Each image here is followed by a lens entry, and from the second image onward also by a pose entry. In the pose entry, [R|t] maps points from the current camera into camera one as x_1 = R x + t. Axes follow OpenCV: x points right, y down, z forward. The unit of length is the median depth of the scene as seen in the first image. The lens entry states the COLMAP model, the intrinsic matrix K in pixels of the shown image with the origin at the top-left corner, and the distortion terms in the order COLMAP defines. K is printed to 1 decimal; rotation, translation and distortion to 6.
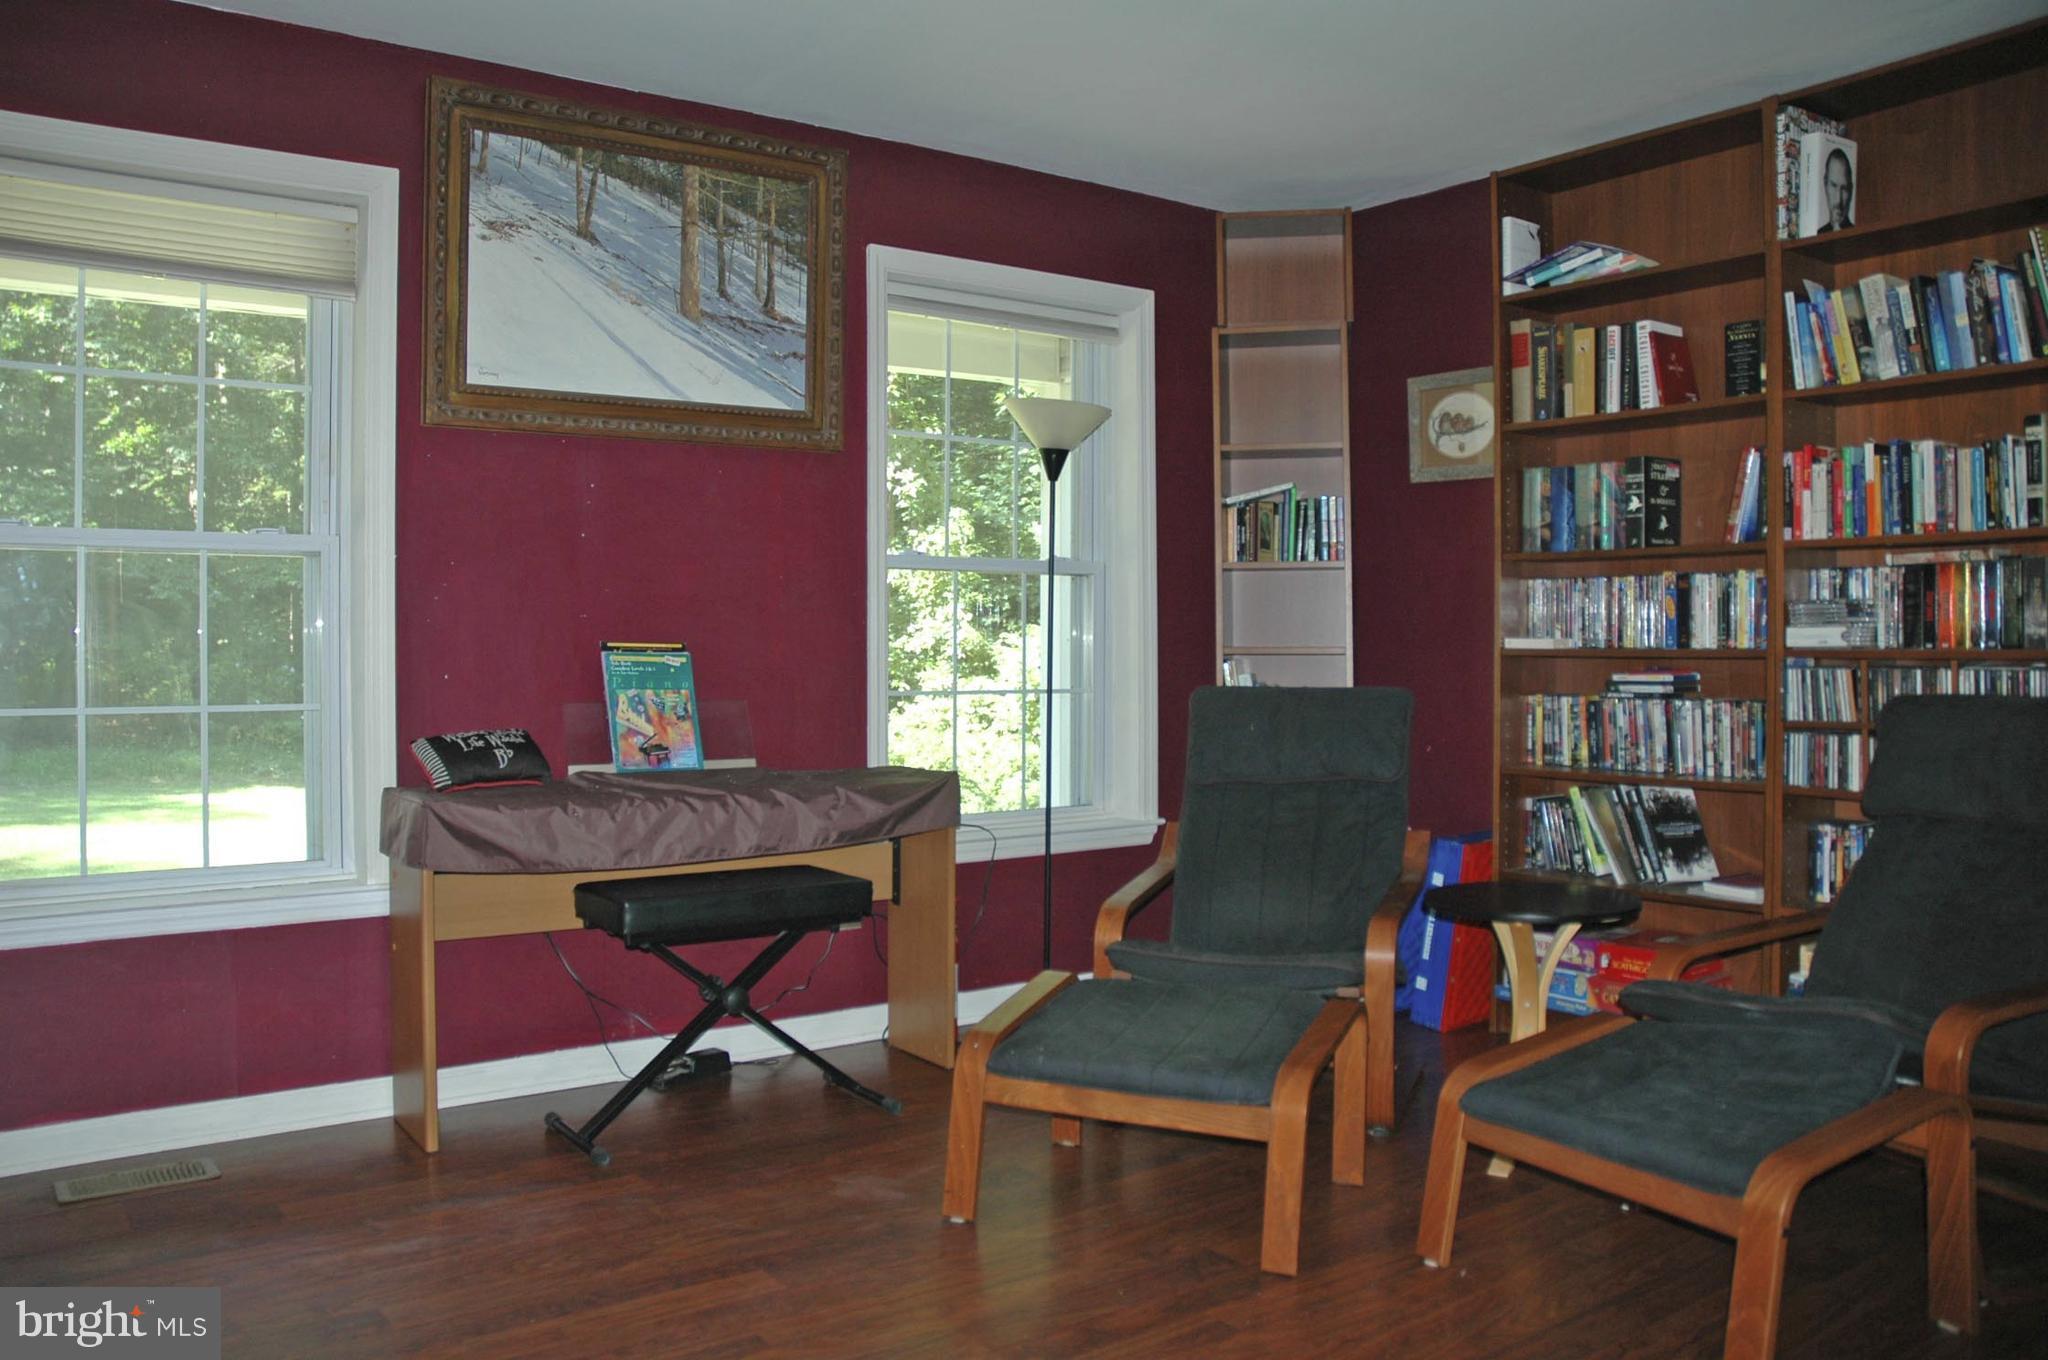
lens RADIAL K [[1602.5, 0, 982.1], [0, 1602.5, 634.4], [0, 0, 1]] dist [-0.168444, 0.164039]
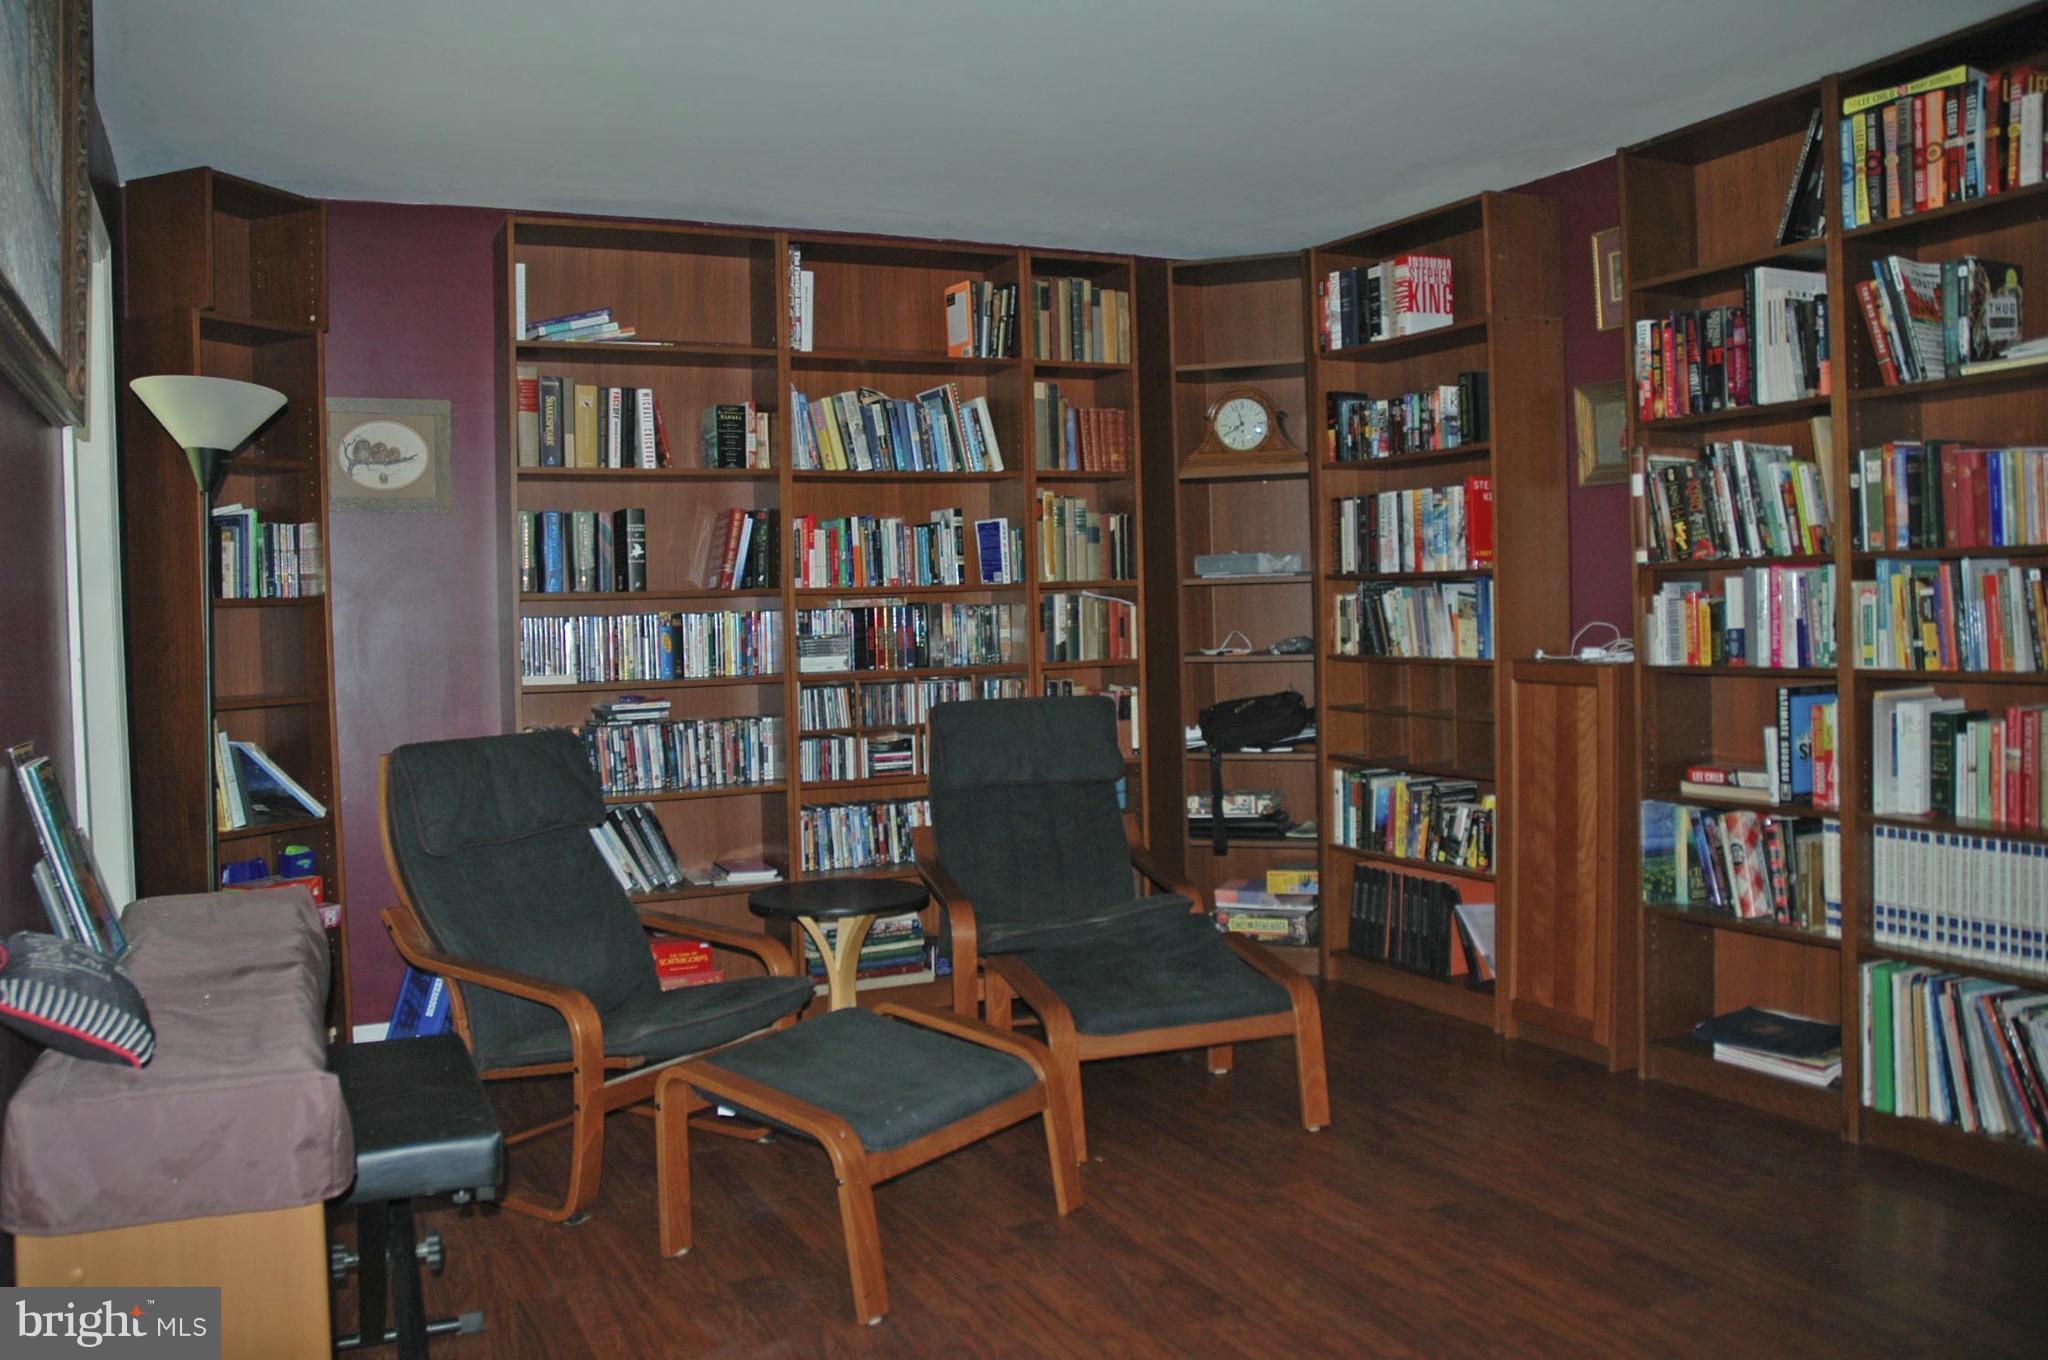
lens RADIAL K [[1602.5, 0, 982.1], [0, 1602.5, 634.4], [0, 0, 1]] dist [-0.168444, 0.164039]
pose [[0.182514, -0.014948, 0.983090, -0.680998], [0.024548, 0.999642, 0.010642, -0.031077], [-0.982897, 0.022191, 0.182816, 0.571770]]
